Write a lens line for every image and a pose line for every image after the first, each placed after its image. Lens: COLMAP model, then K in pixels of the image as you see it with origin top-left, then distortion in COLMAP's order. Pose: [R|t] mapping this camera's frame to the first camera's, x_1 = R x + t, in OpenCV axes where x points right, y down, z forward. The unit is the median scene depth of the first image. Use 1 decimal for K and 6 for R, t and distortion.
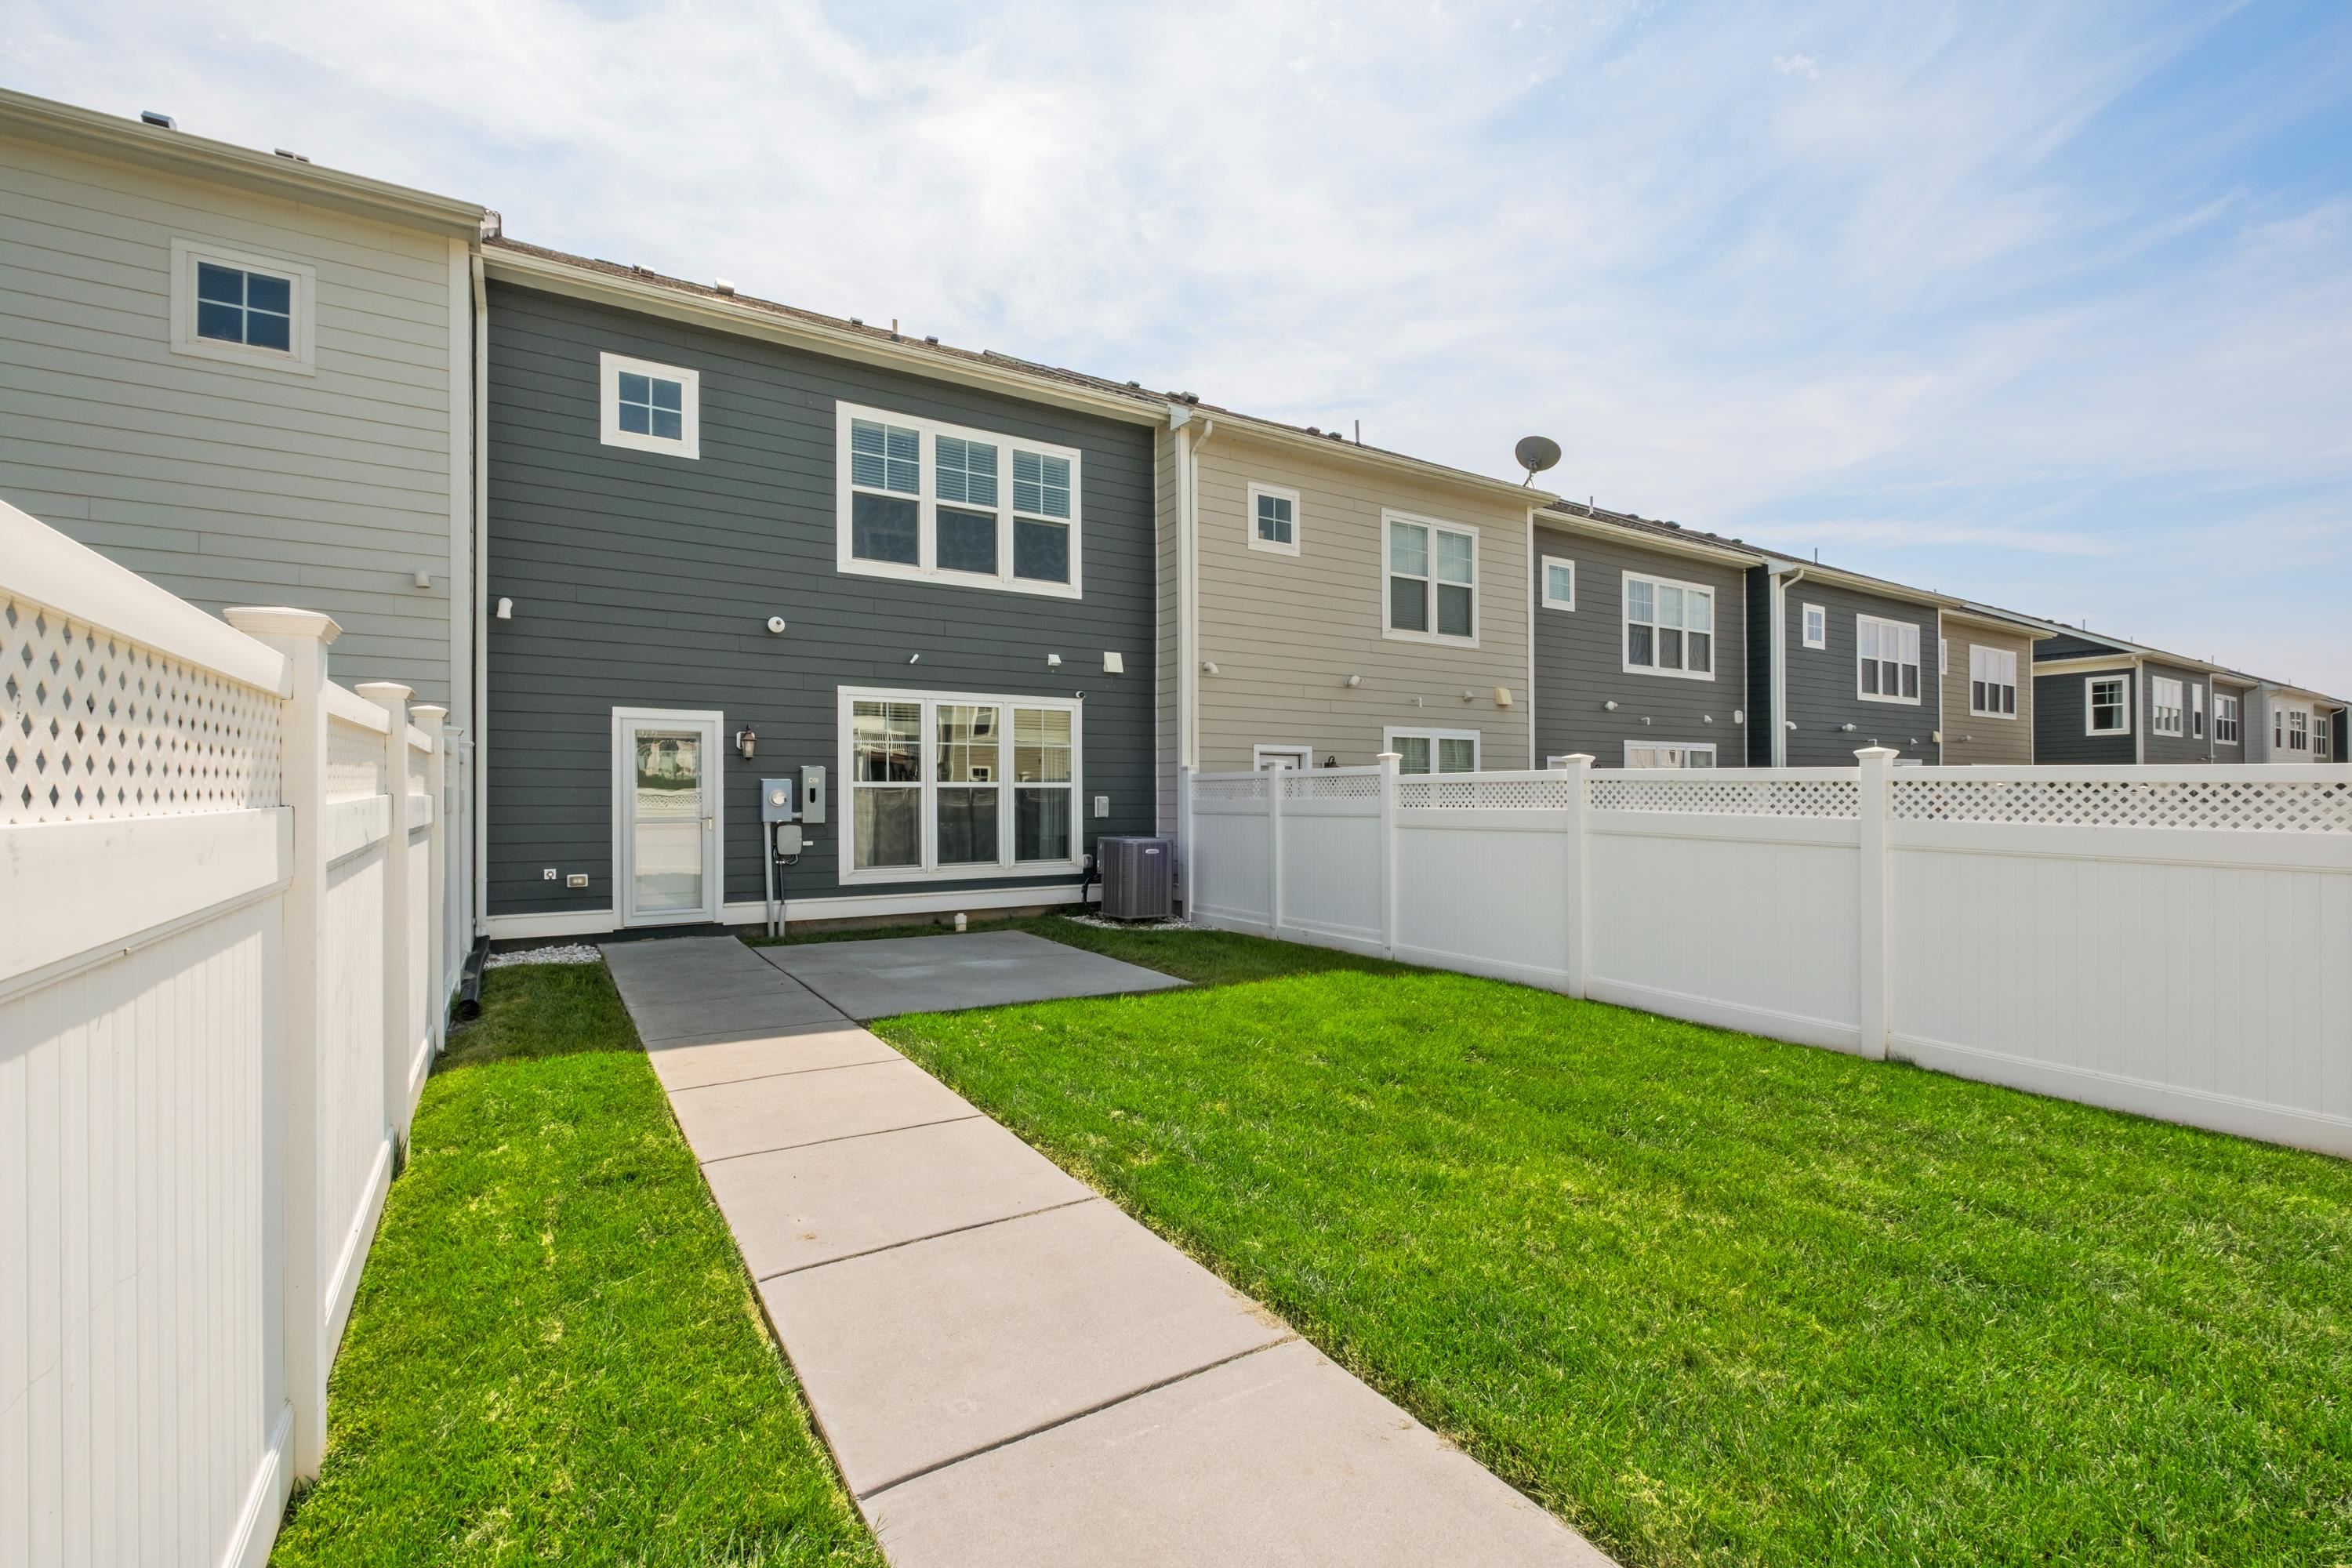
lens RADIAL K [[1017.9, 0, 1244.3], [0, 1017.9, 788.5], [0, 0, 1]] dist [0.023357, -0.011687]
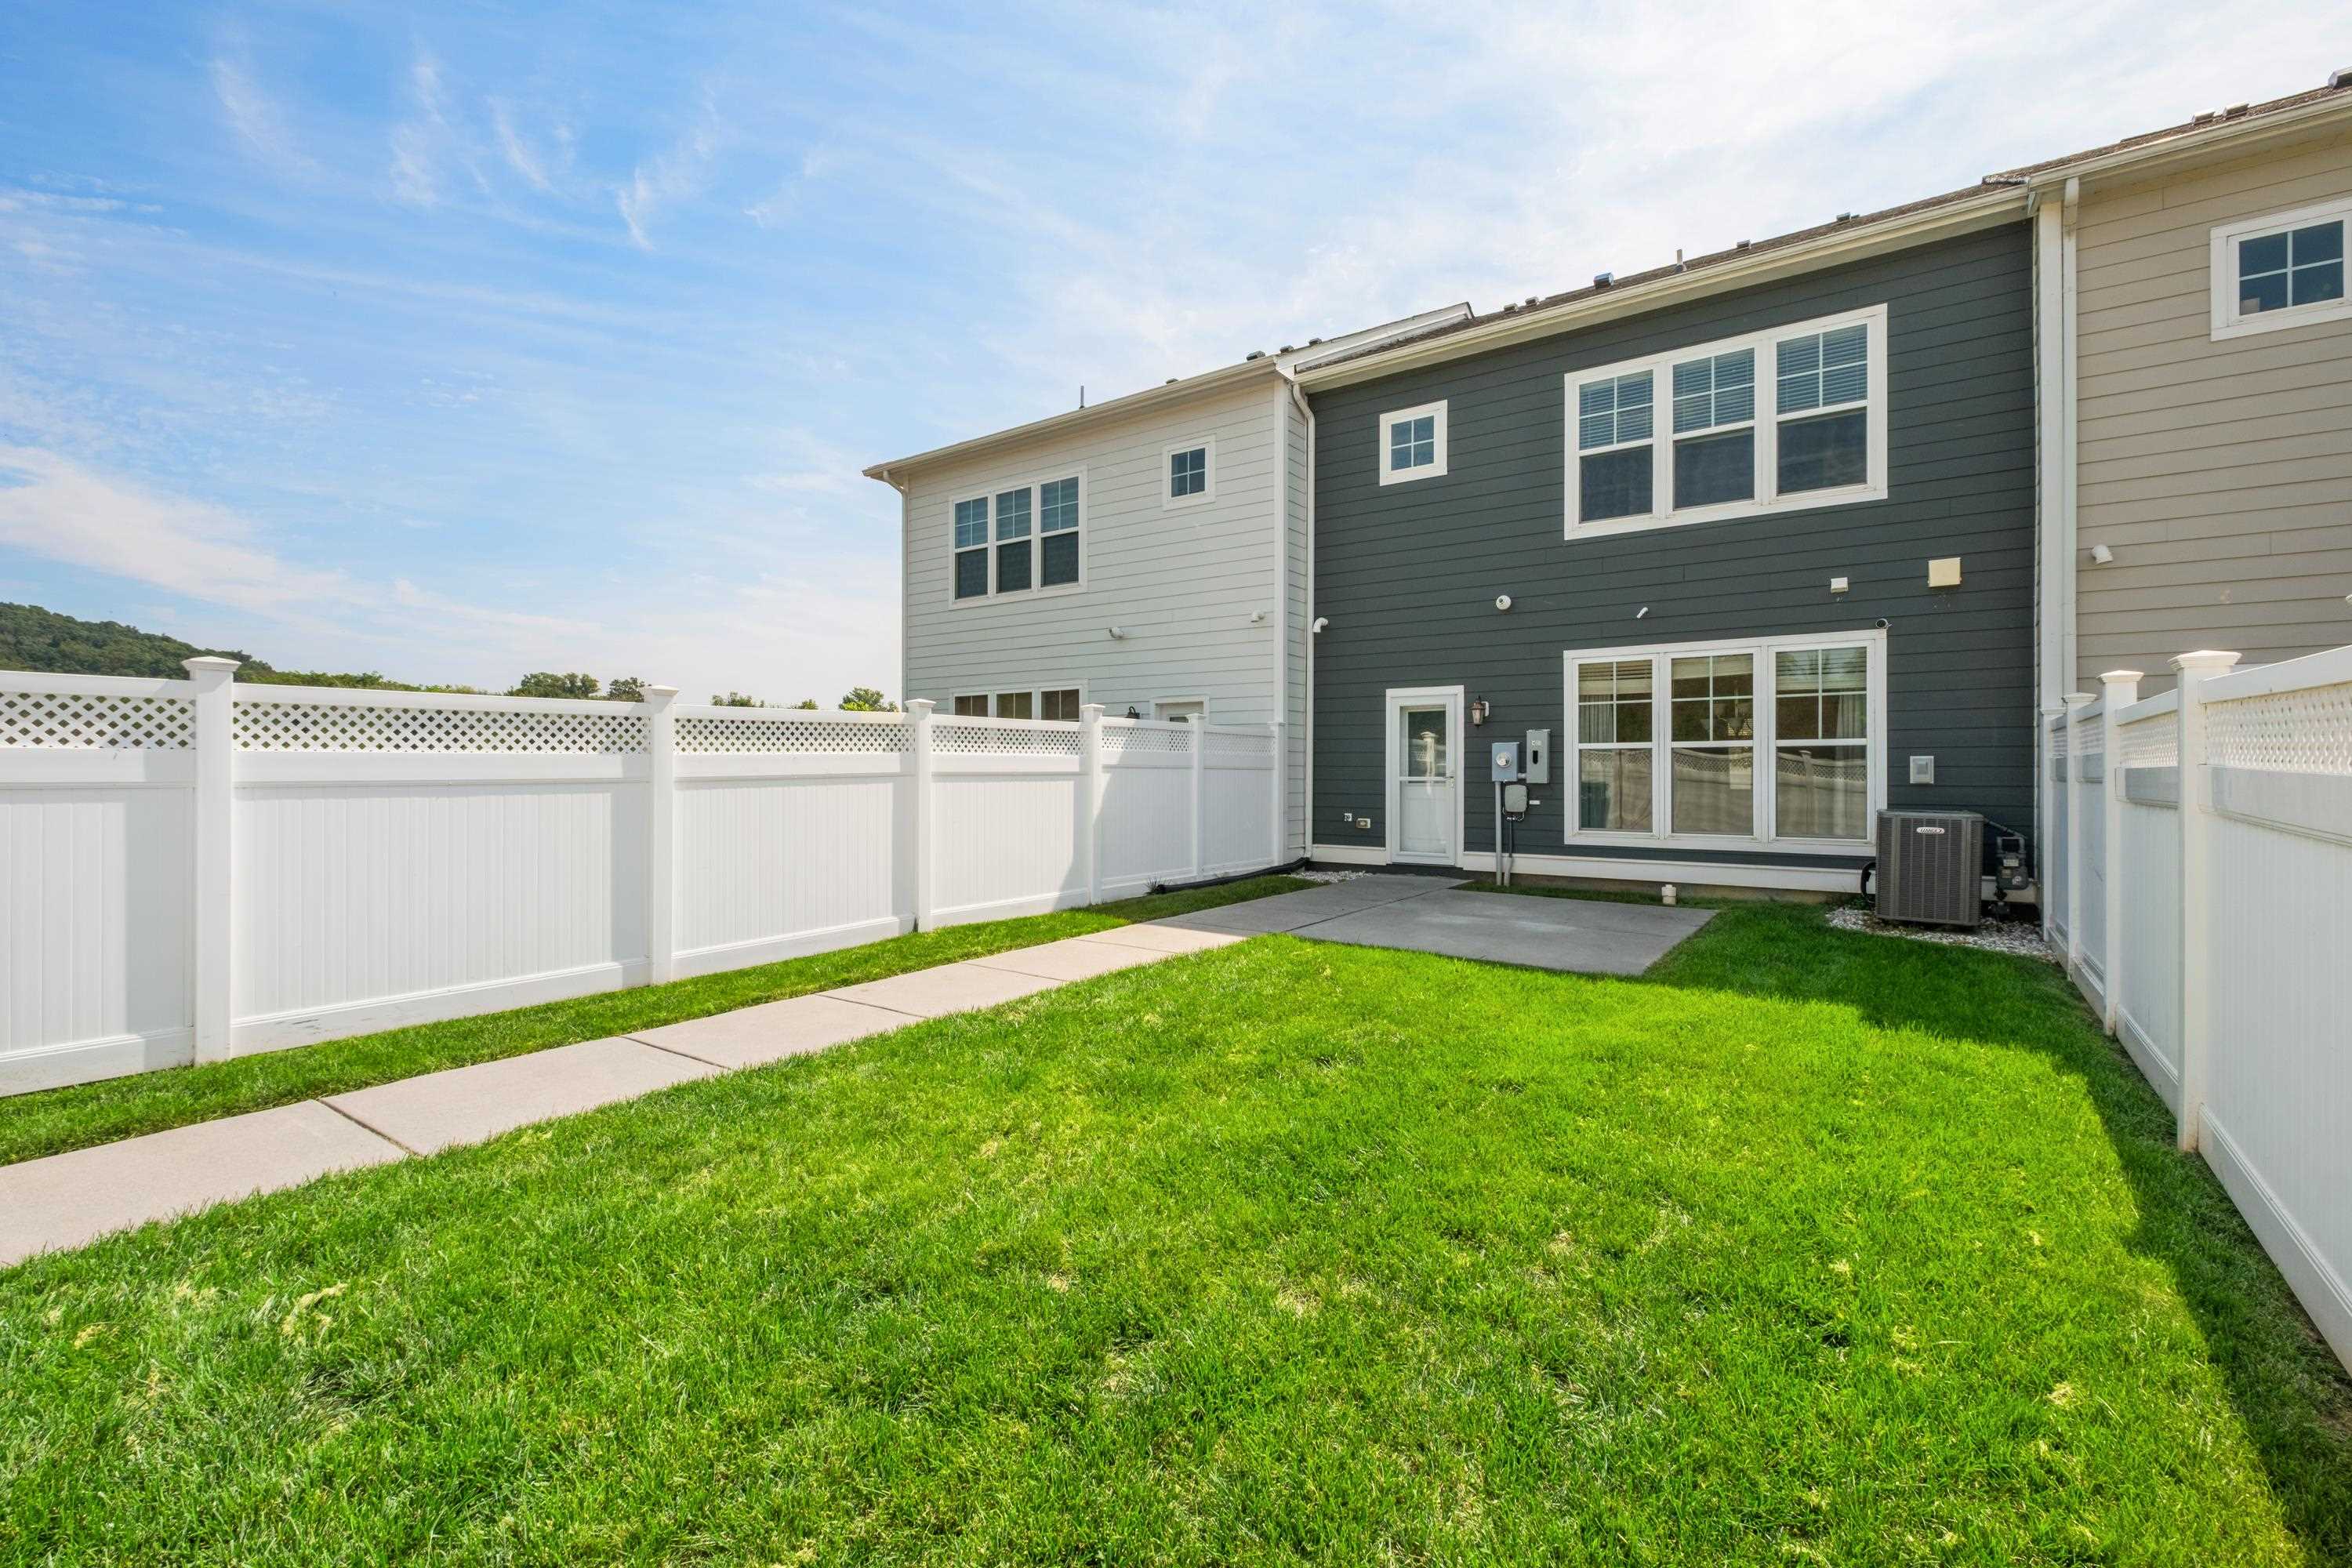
lens RADIAL K [[1046.6, 0, 1168.5], [0, 1046.6, 769.4], [0, 0, 1]] dist [-0.000412, -0.000244]
pose [[0.345050, -0.001201, -0.938584, 0.449060], [0.006785, 0.999976, 0.001214, 0.014879], [0.938560, -0.006787, 0.345050, 0.257371]]
